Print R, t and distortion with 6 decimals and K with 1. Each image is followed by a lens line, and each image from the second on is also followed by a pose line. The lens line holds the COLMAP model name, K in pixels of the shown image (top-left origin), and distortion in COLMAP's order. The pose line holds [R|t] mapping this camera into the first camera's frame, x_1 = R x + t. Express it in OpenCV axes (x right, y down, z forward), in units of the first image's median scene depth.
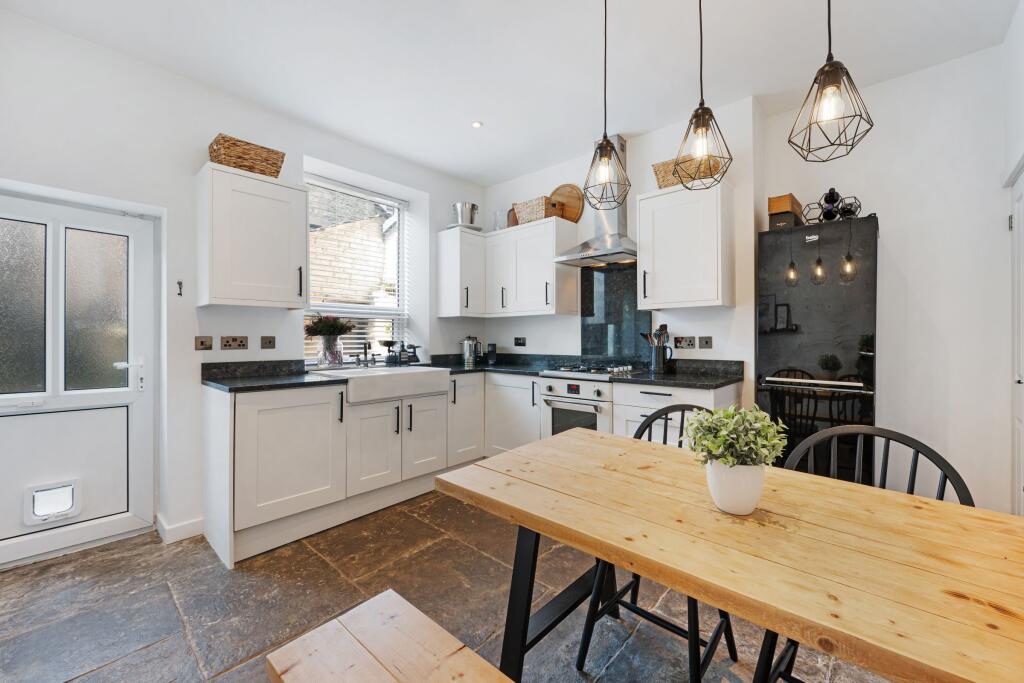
lens RADIAL K [[401.6, 0, 513.0], [0, 401.6, 339.0], [0, 0, 1]] dist [0.000360, -0.000030]
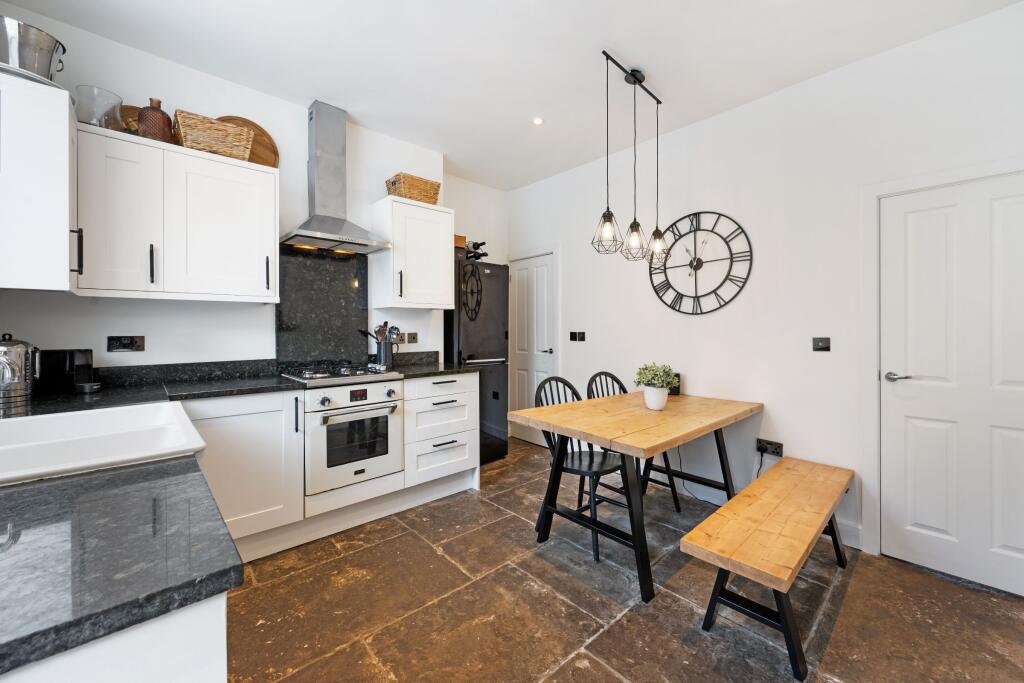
lens RADIAL K [[407.9, 0, 513.8], [0, 407.9, 328.9], [0, 0, 1]] dist [-0.000413, -0.000069]
pose [[0.088228, 0.001736, 0.996099, -0.694322], [0.006972, 0.999973, -0.002360, -0.012788], [-0.996076, 0.007153, 0.088213, 0.597779]]
